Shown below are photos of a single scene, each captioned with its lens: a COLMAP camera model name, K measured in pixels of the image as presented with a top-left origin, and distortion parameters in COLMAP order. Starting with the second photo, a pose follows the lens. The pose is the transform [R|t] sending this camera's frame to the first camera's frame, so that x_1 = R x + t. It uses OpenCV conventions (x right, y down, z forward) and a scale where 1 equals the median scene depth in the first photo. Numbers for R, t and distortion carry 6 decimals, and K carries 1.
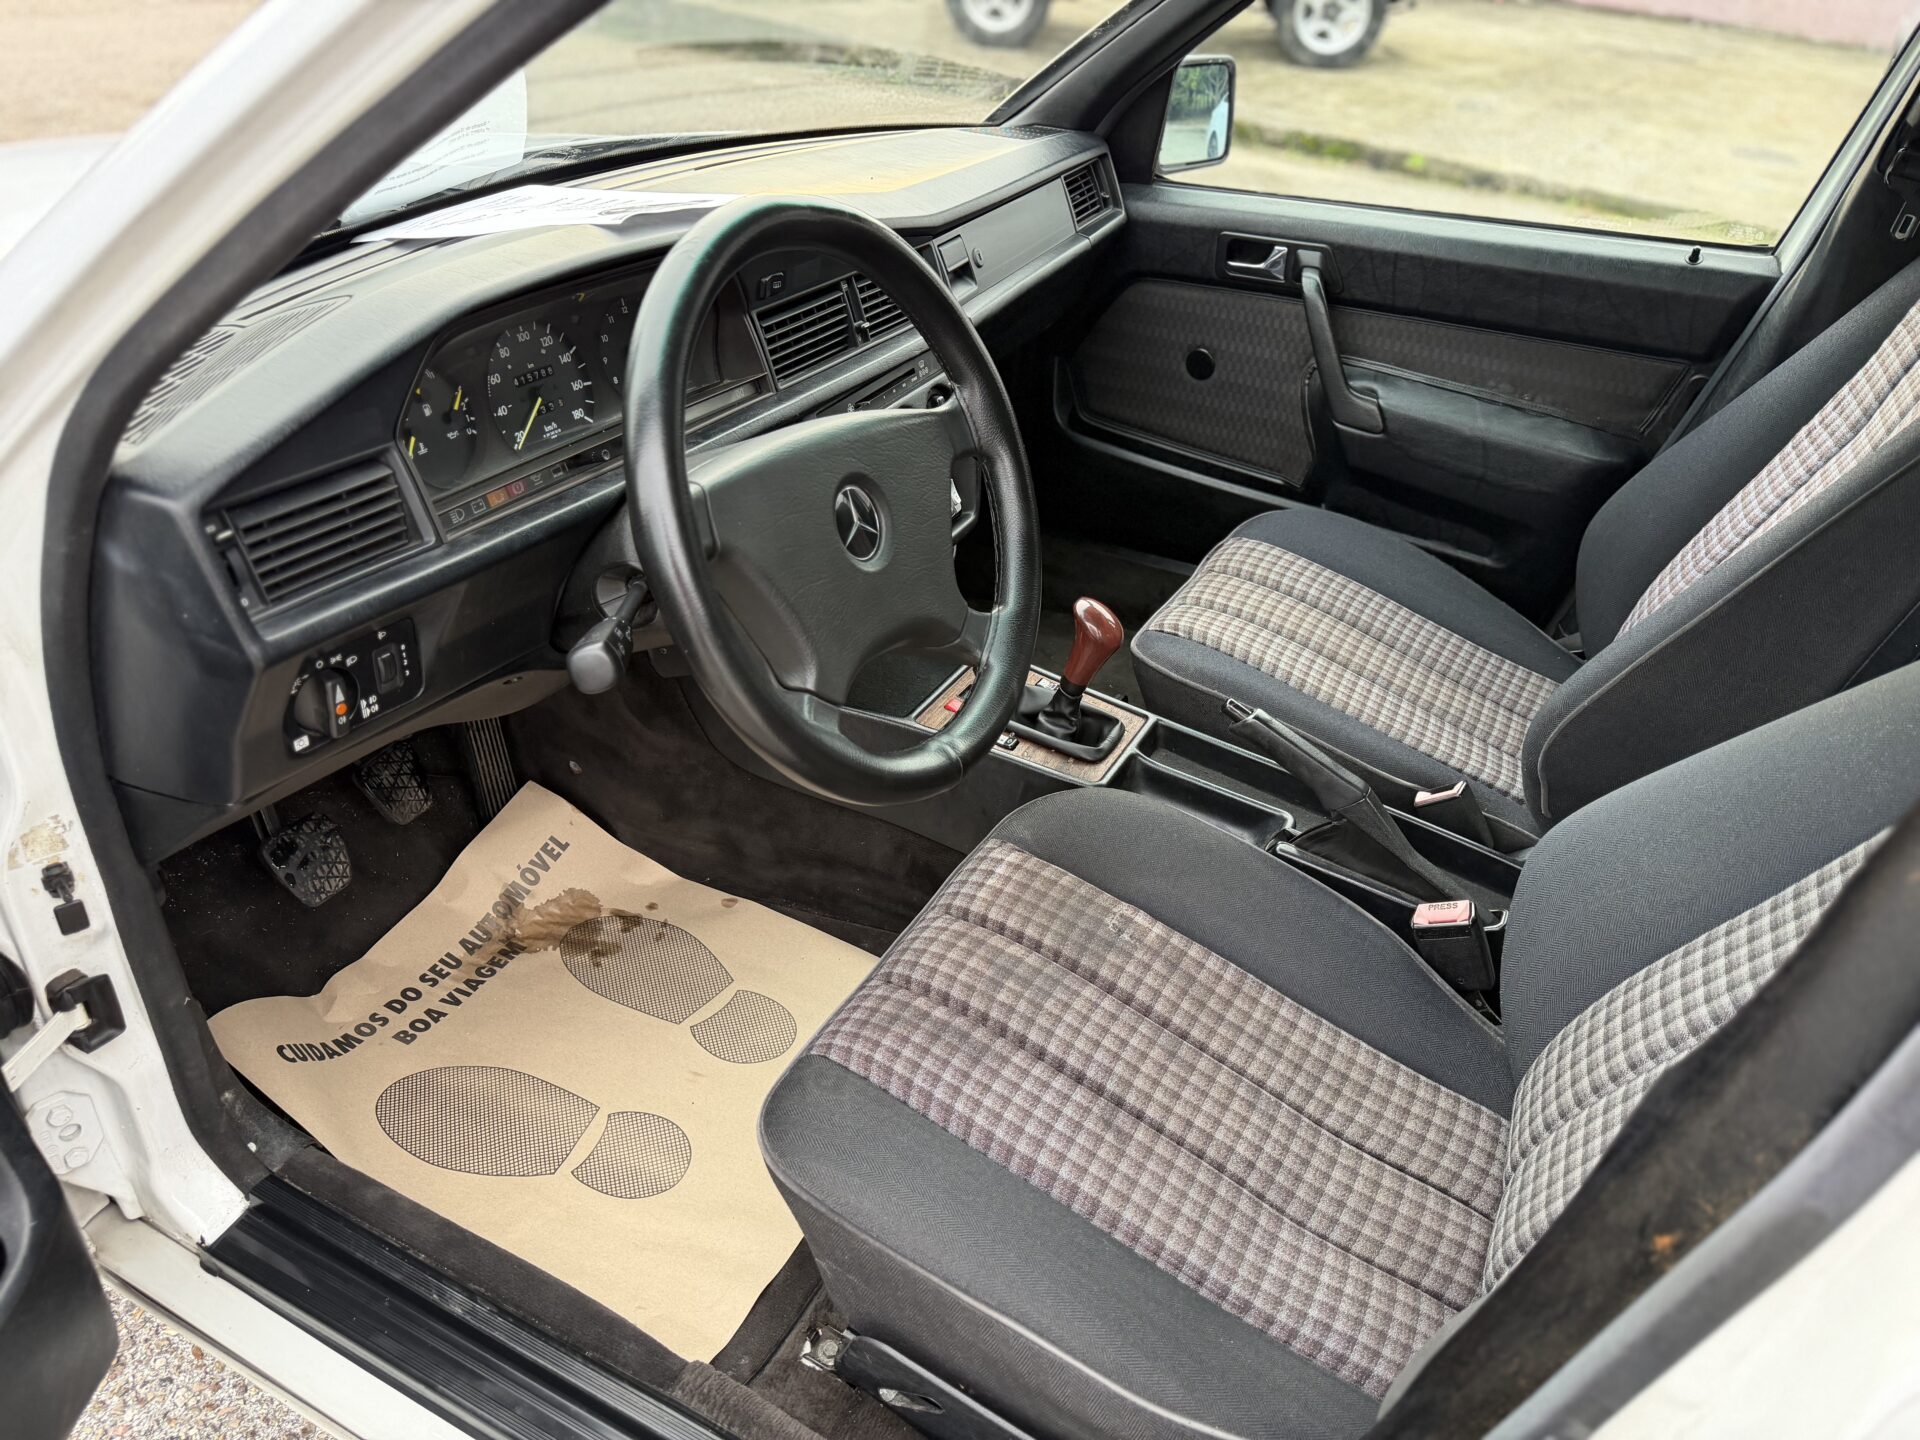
lens RADIAL K [[1241.5, 0, 960.0], [0, 1241.5, 720.0], [0, 0, 1]] dist [0.045238, -0.073669]
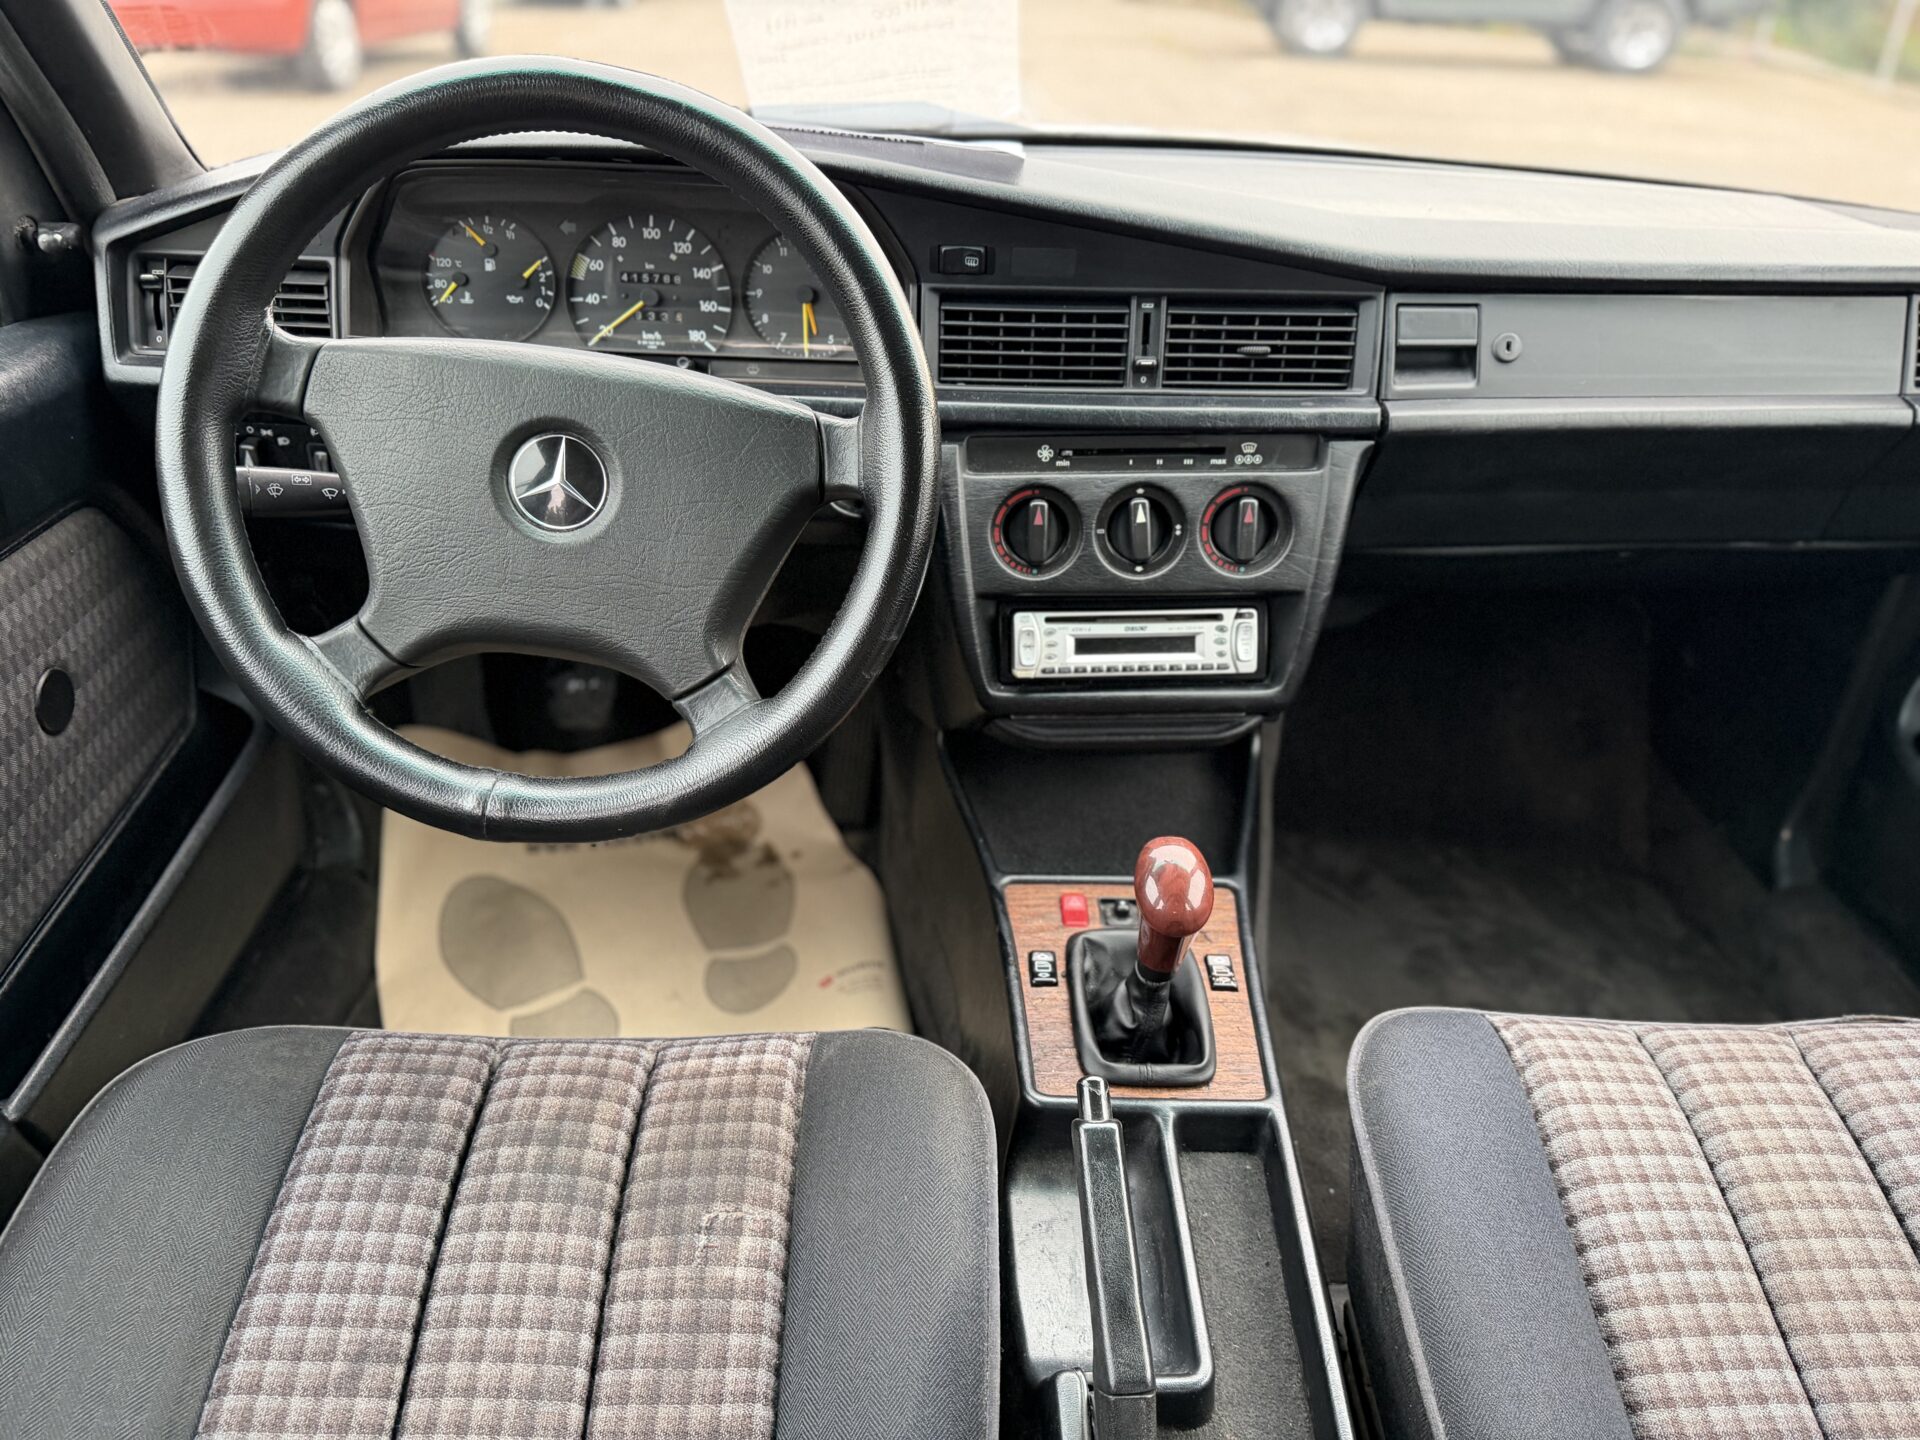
lens RADIAL K [[1241.5, 0, 960.0], [0, 1241.5, 720.0], [0, 0, 1]] dist [0.045238, -0.073669]
pose [[0.502294, 0.449867, -0.738458, 0.578754], [-0.485487, 0.853420, 0.189677, -0.261367], [0.715544, 0.263239, 0.647072, 0.595627]]
